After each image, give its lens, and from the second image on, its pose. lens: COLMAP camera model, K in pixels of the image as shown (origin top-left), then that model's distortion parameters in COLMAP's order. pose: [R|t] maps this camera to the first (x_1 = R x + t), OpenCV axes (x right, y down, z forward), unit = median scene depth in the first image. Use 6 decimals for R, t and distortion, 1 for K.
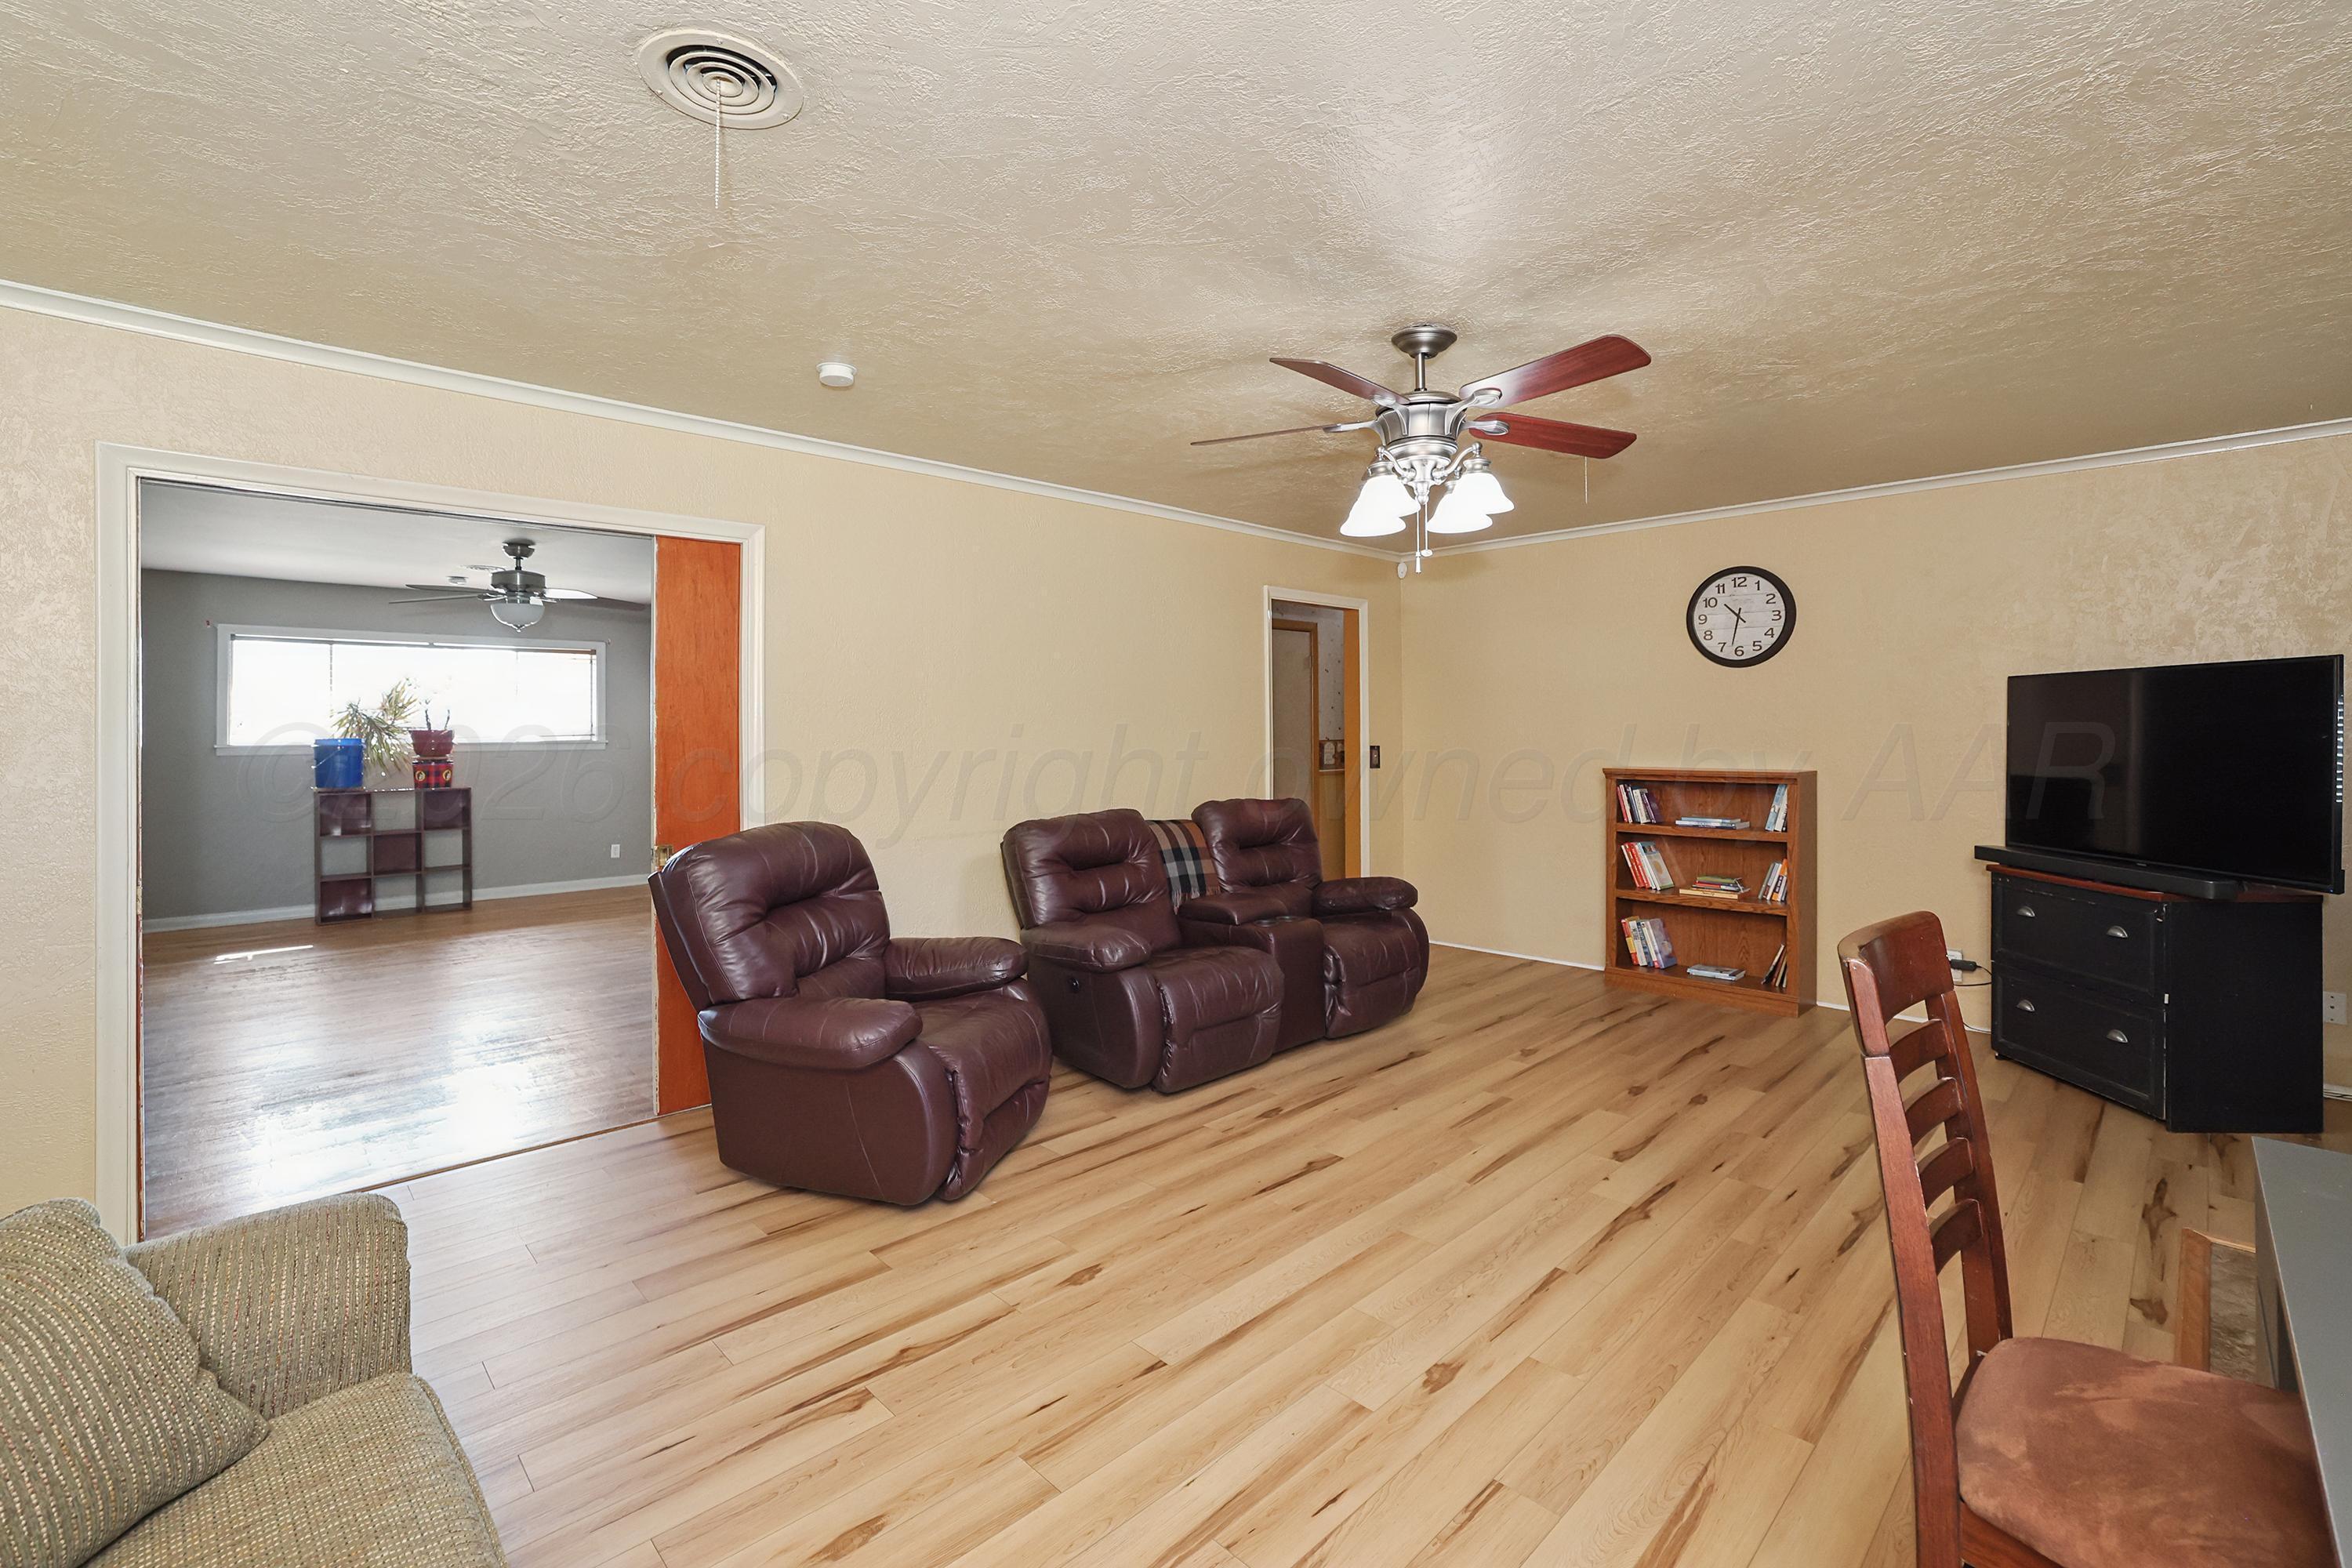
lens RADIAL K [[1048.8, 0, 1185.1], [0, 1048.8, 719.1], [0, 0, 1]] dist [-0.034888, 0.000620]
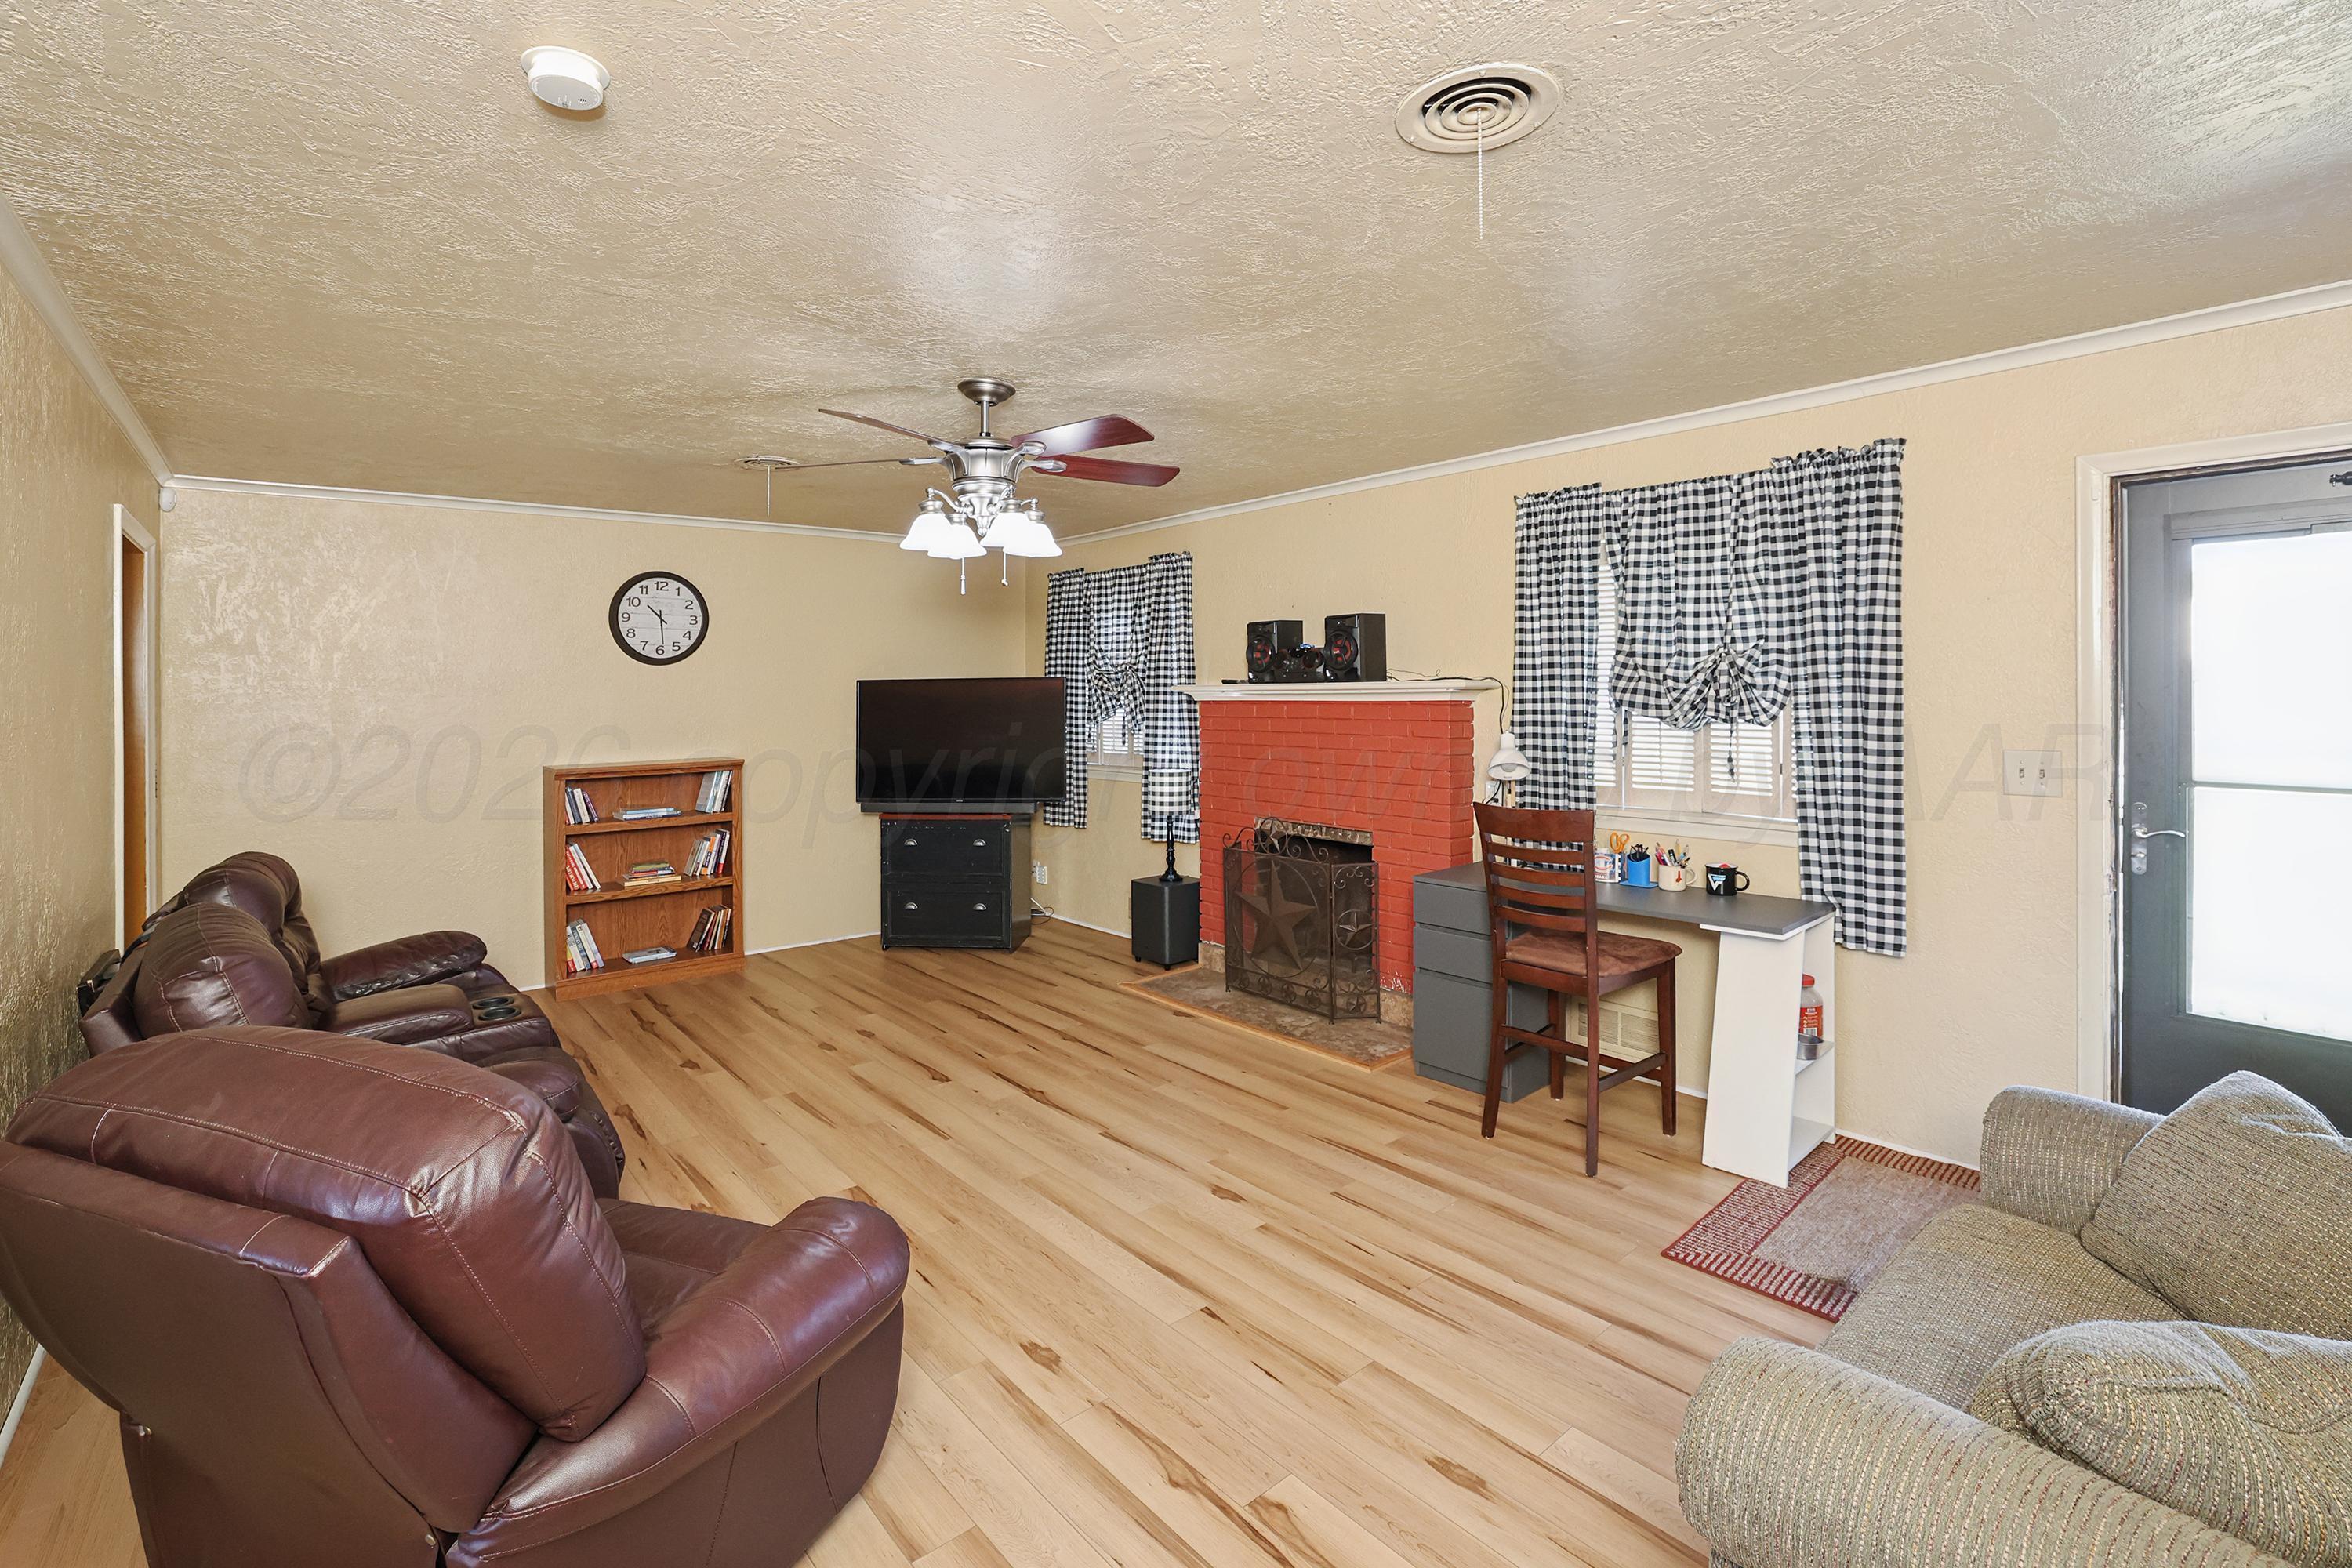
lens RADIAL K [[1016.7, 0, 1171.0], [0, 1016.7, 685.0], [0, 0, 1]] dist [-0.039919, 0.000216]
pose [[0.078962, 0.007093, 0.996852, -0.809920], [0.003899, 0.999965, -0.007423, -0.034539], [-0.996870, 0.004472, 0.078931, 0.689516]]
